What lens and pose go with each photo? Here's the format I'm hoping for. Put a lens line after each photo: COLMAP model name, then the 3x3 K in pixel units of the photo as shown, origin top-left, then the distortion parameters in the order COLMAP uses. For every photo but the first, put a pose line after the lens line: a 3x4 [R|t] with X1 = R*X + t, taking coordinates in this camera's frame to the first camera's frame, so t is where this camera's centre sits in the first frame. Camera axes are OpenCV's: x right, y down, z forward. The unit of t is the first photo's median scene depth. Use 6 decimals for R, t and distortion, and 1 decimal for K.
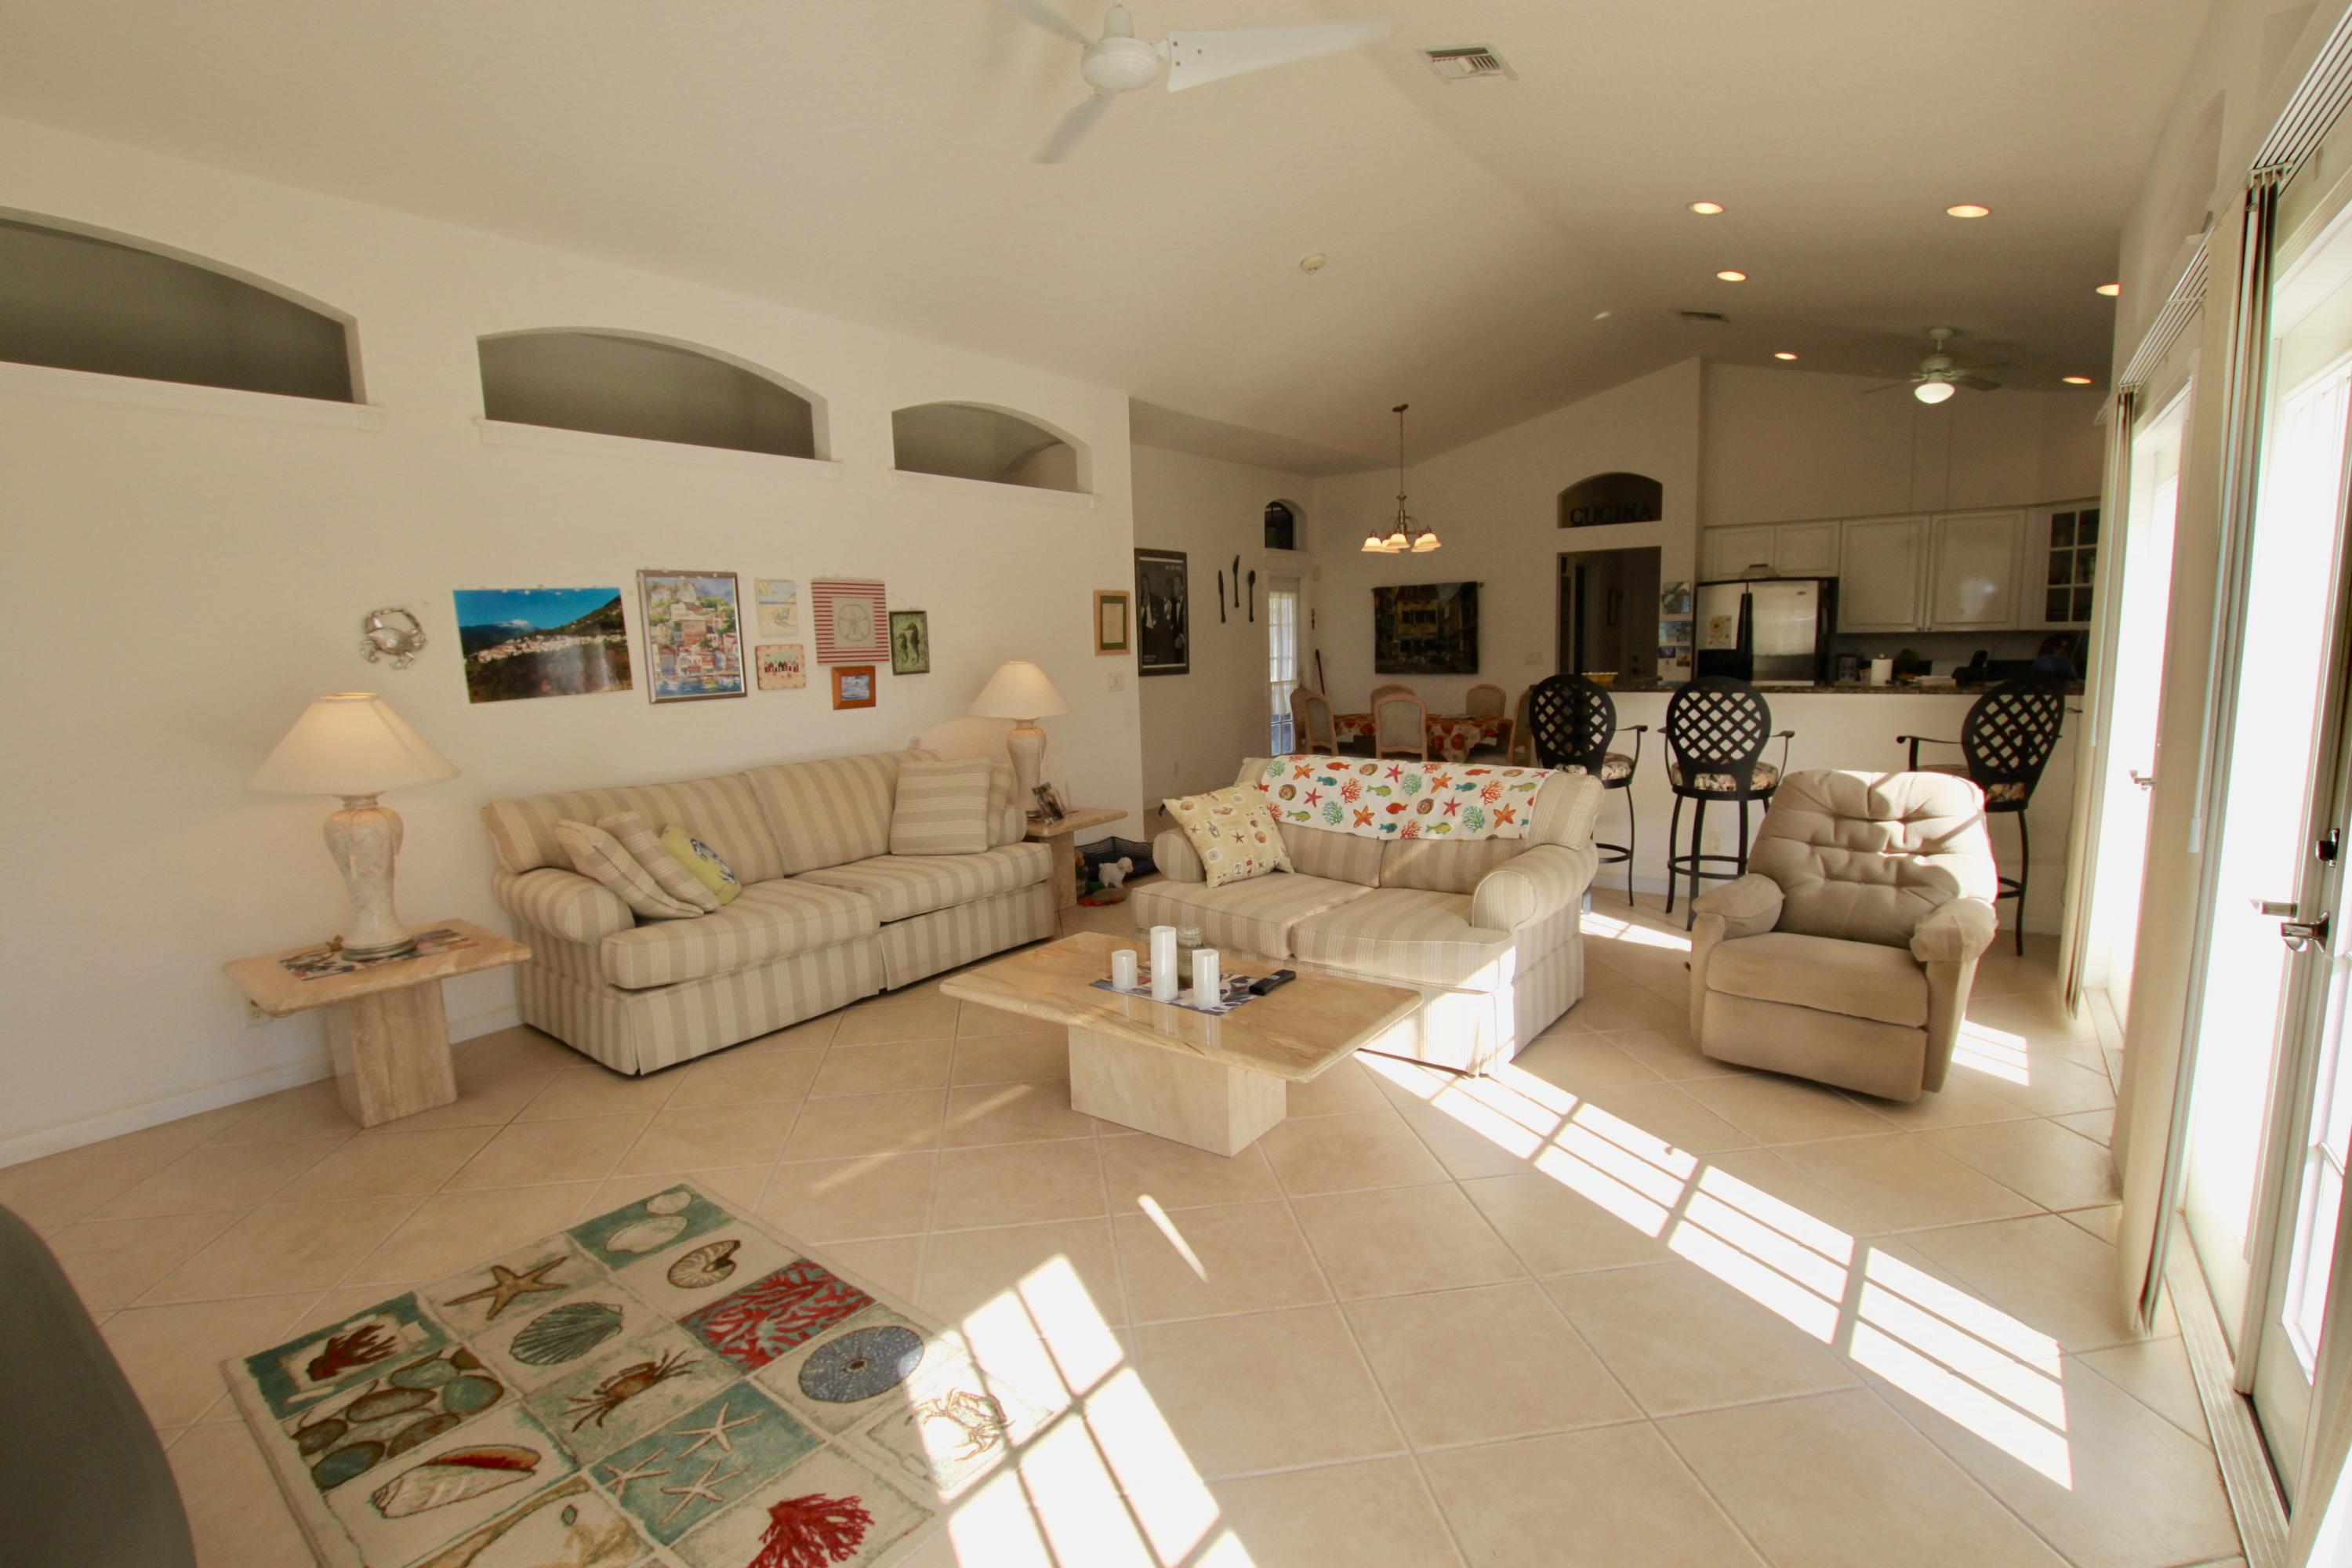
lens RADIAL K [[1089.4, 0, 1168.7], [0, 1089.4, 789.9], [0, 0, 1]] dist [-0.031295, 0.003969]
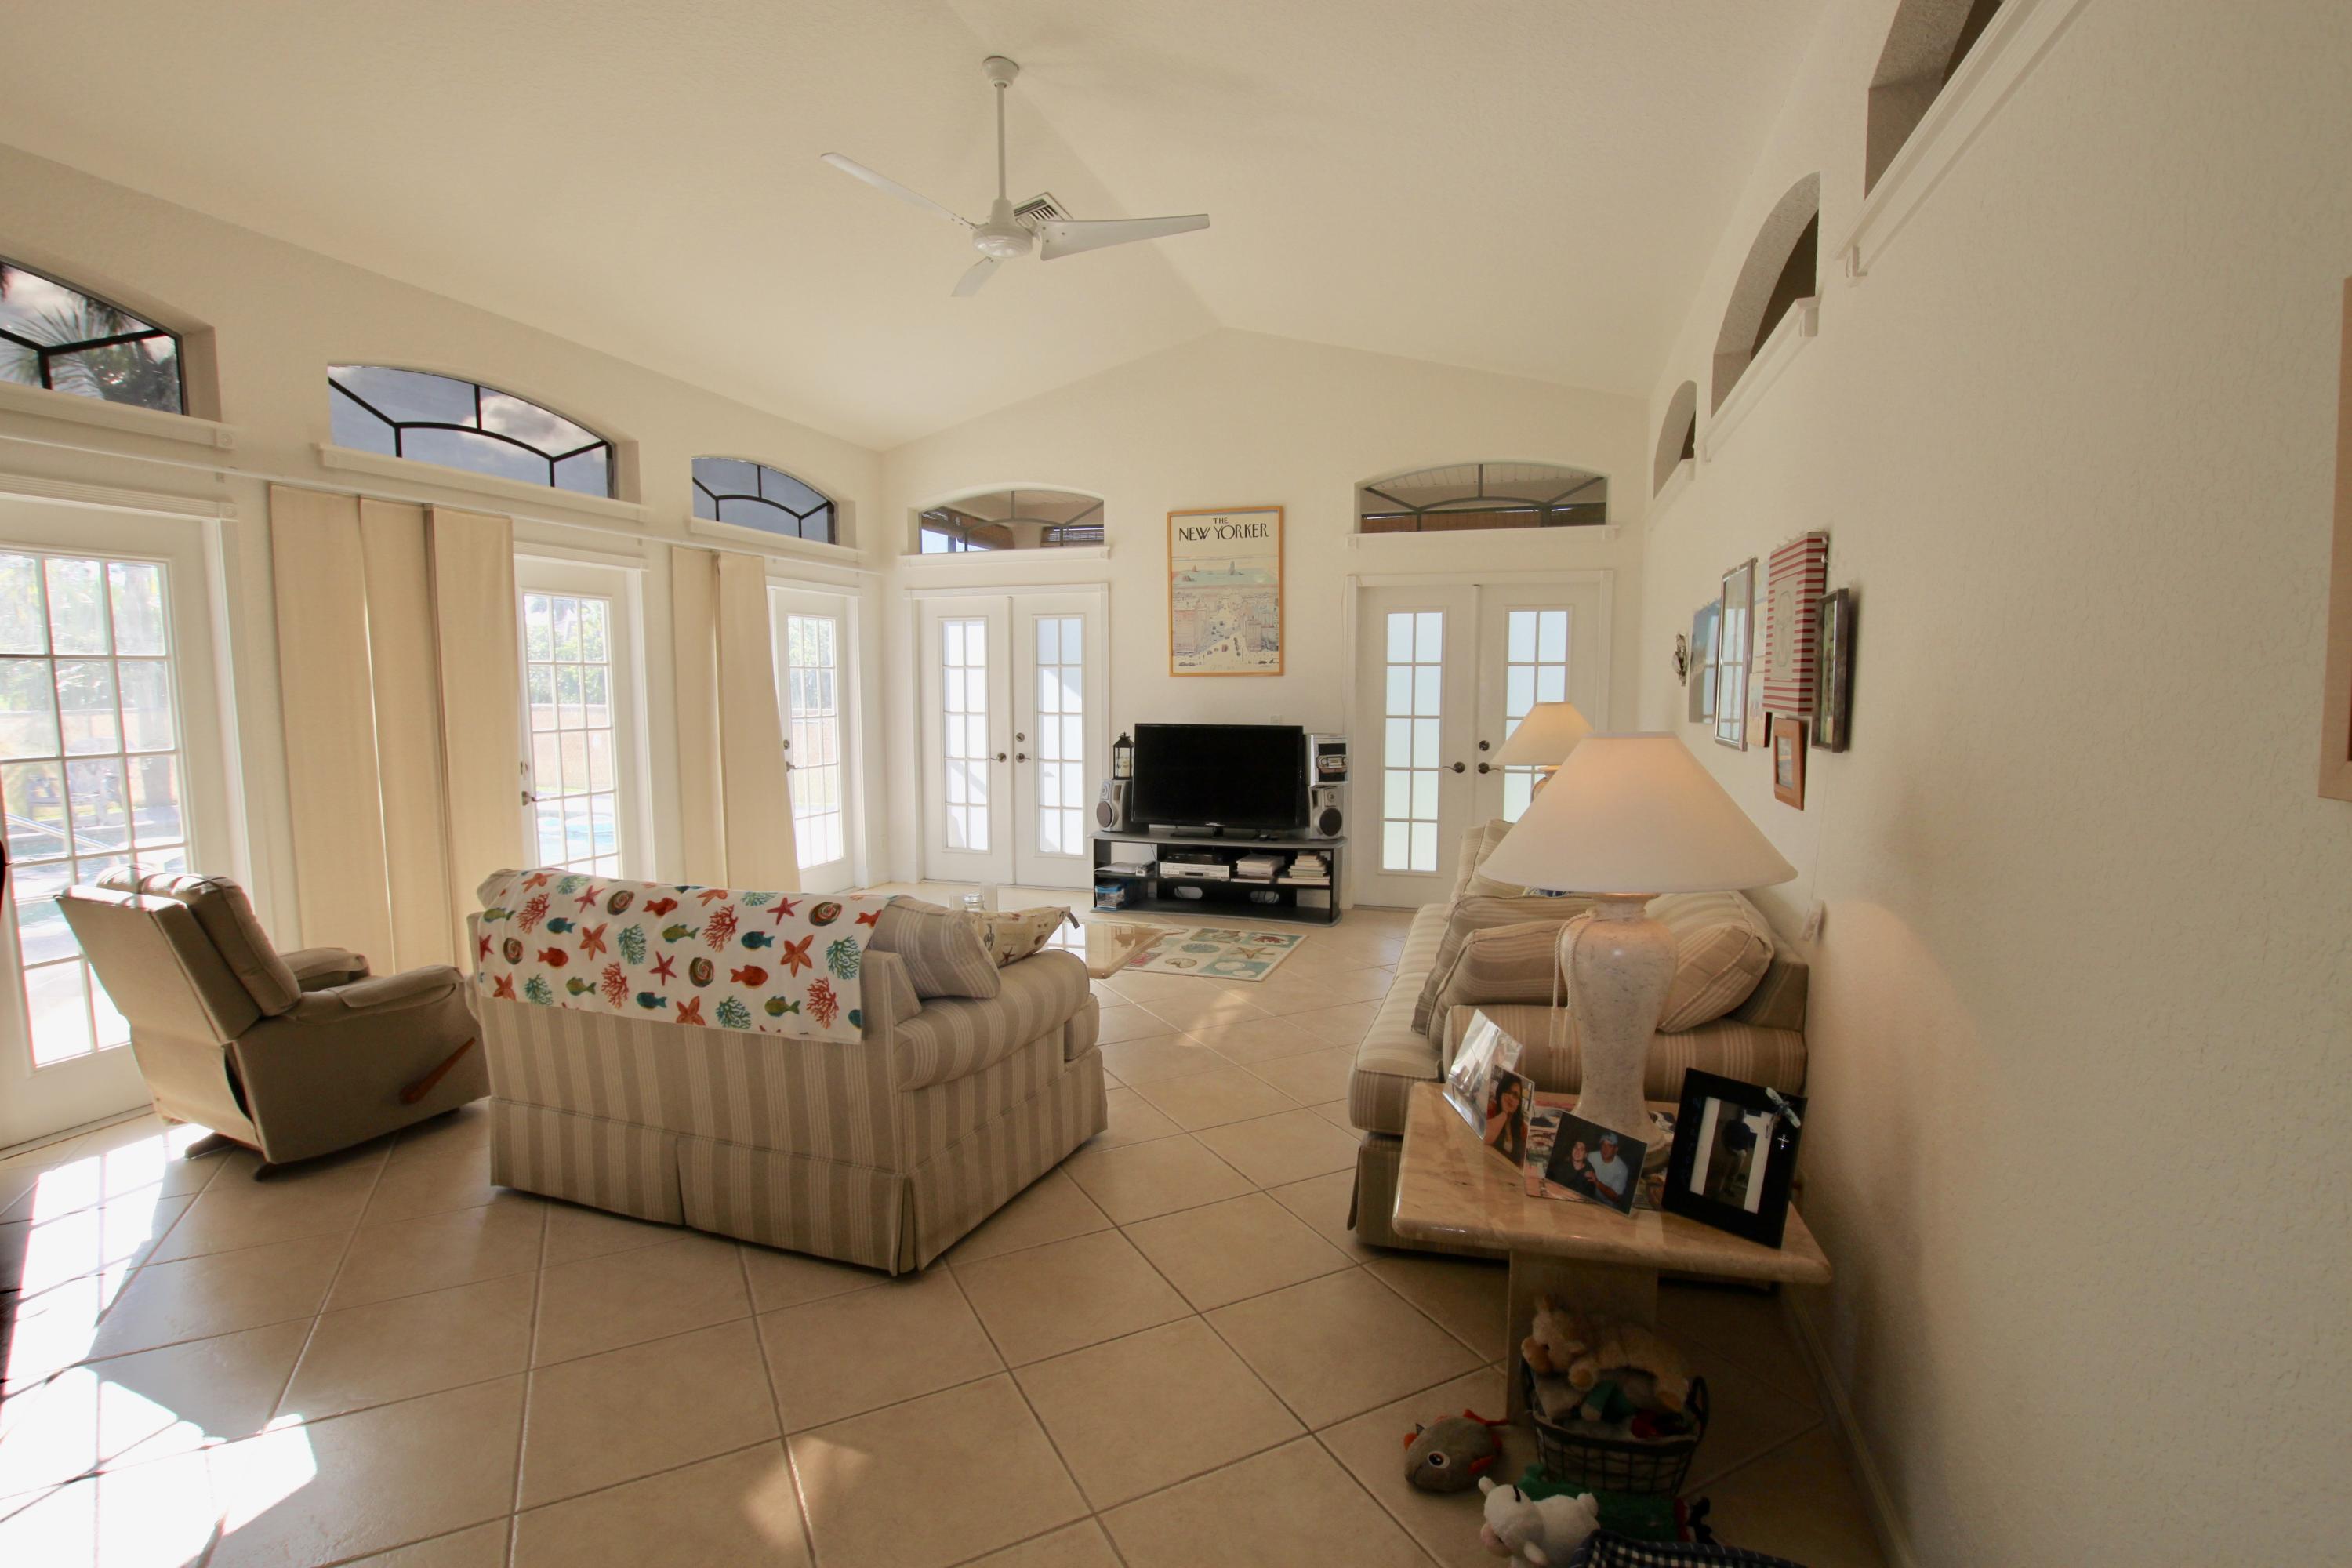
lens RADIAL K [[1089.4, 0, 1176.5], [0, 1089.4, 800.2], [0, 0, 1]] dist [-0.031295, 0.003969]
pose [[-0.940471, 0.065245, -0.333553, 0.182044], [-0.019613, 0.969348, 0.244909, -0.257072], [0.339308, 0.236872, -0.910364, 1.804880]]
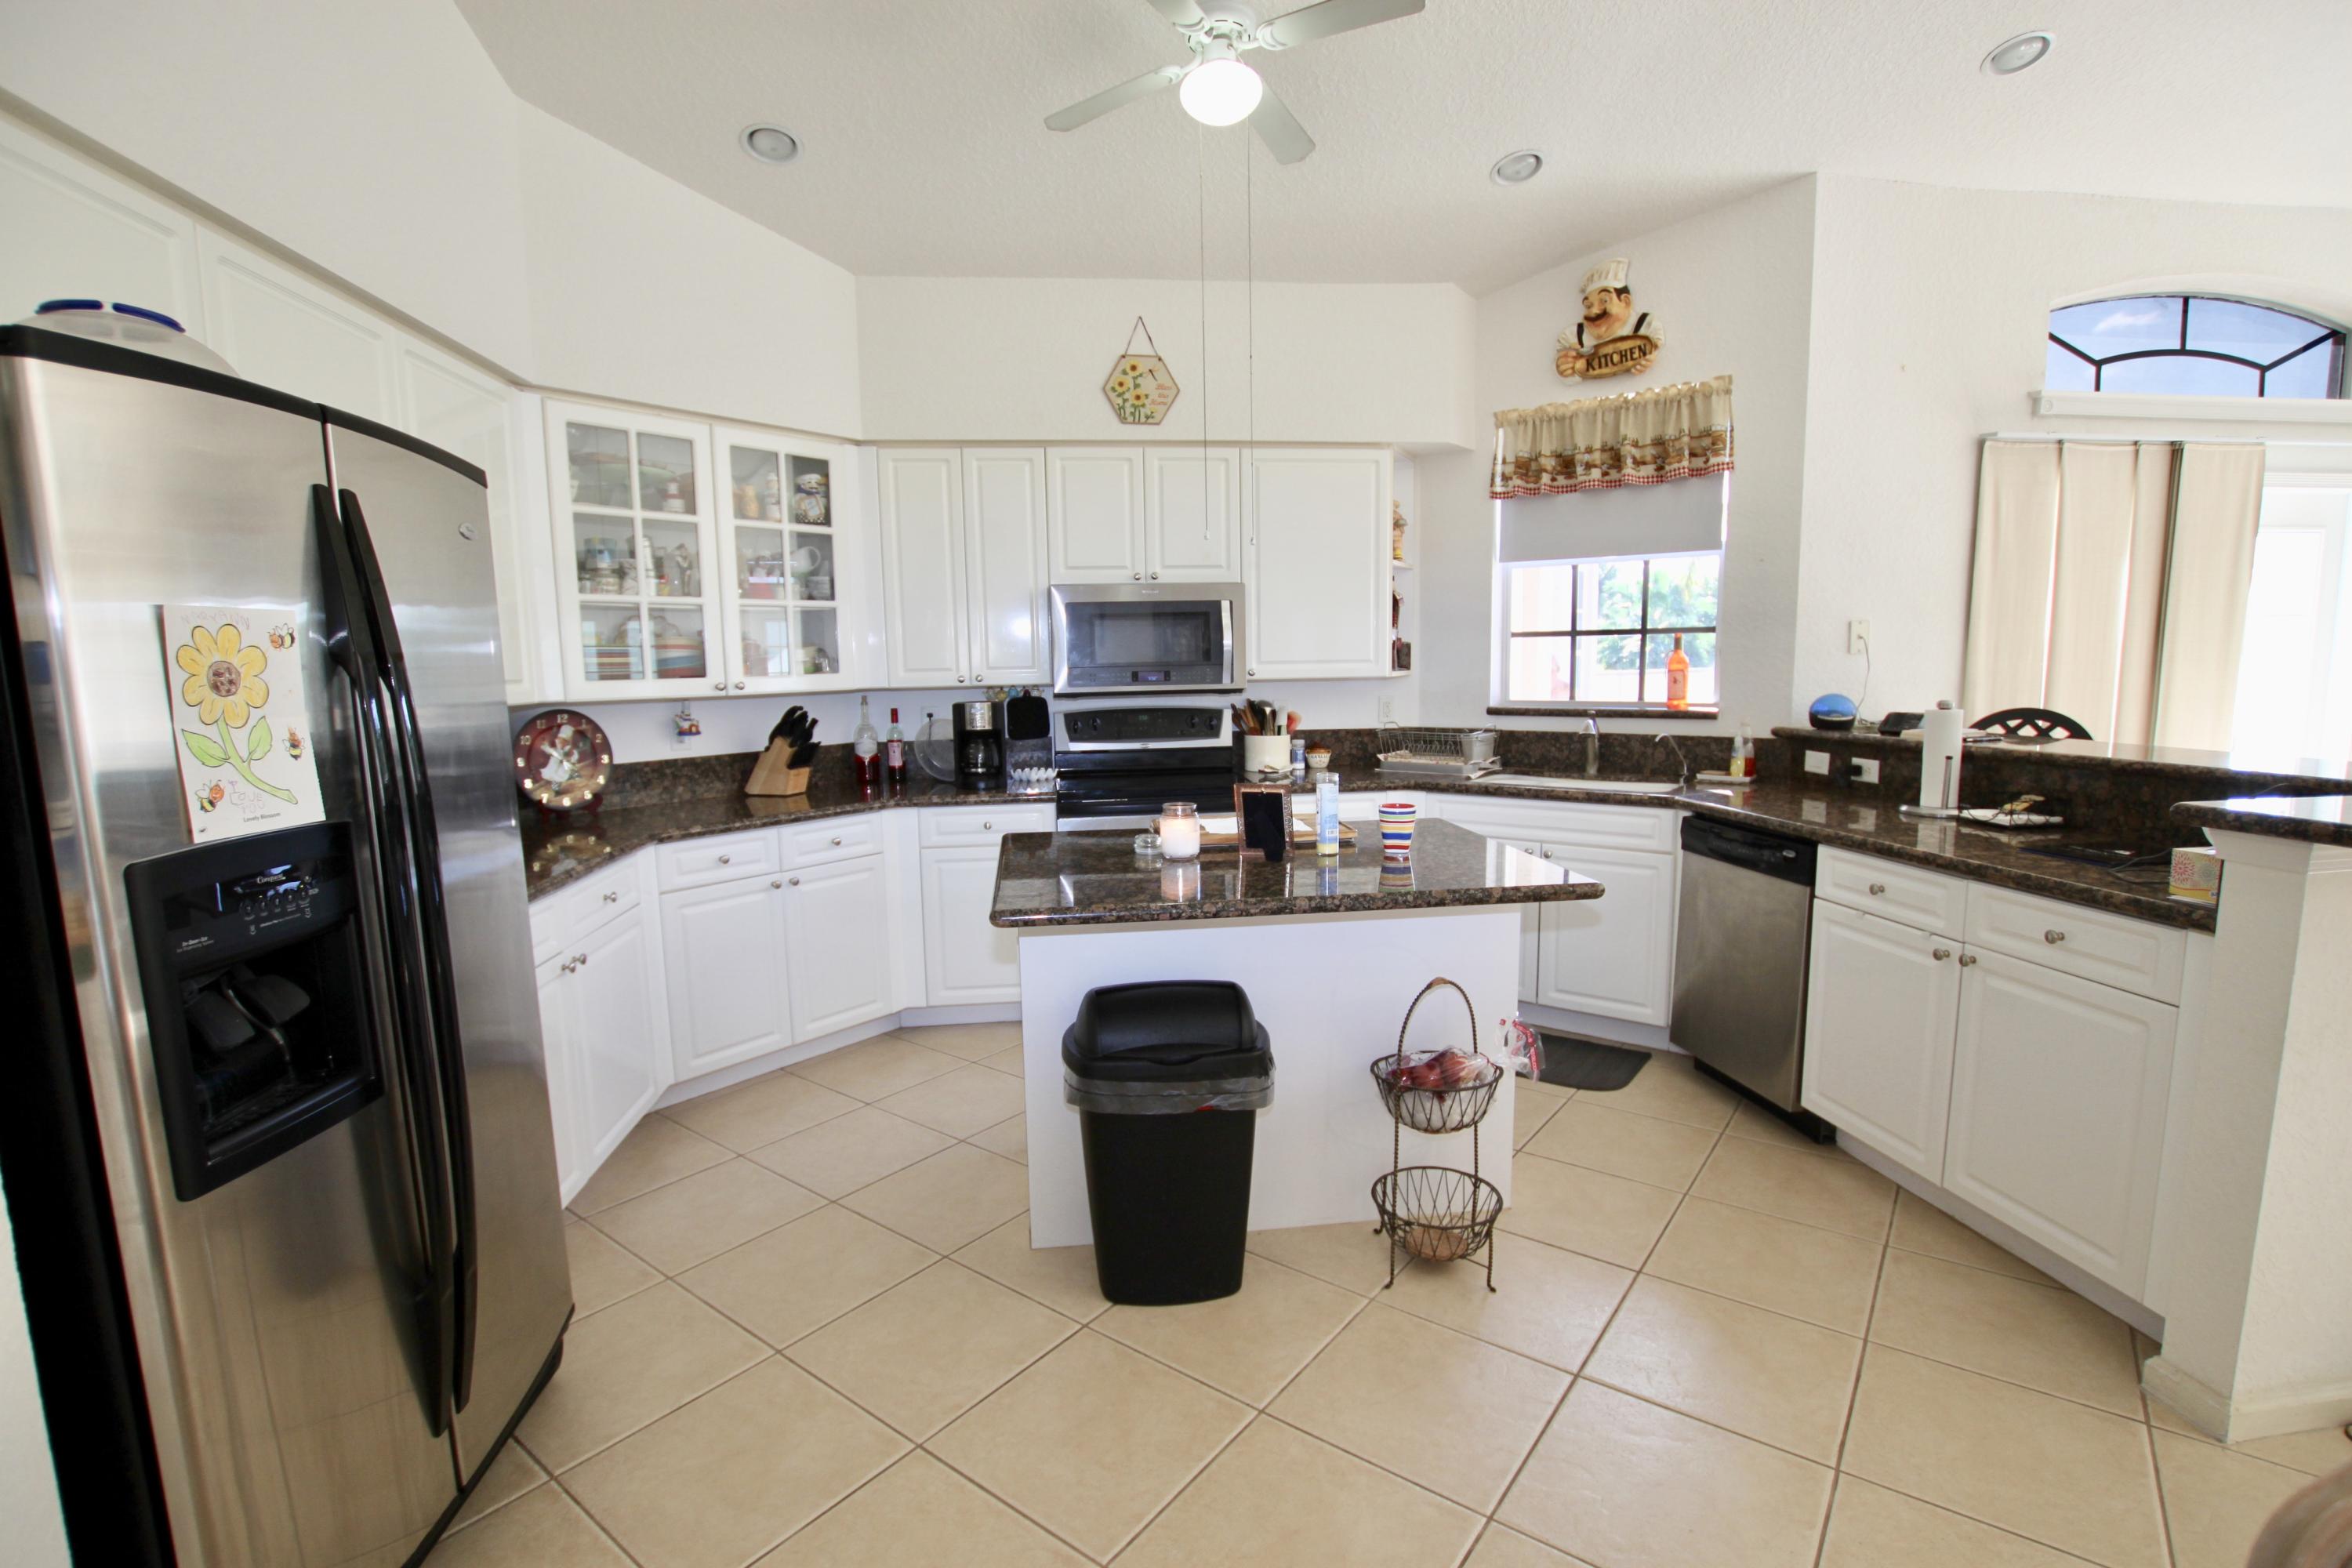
lens RADIAL K [[1089.4, 0, 1174.1], [0, 1089.4, 801.2], [0, 0, 1]] dist [-0.031295, 0.003969]
pose [[-0.703253, -0.051266, 0.709089, 0.685800], [0.135112, 0.969582, 0.204099, -0.319542], [-0.697983, 0.239340, -0.674935, 2.181958]]
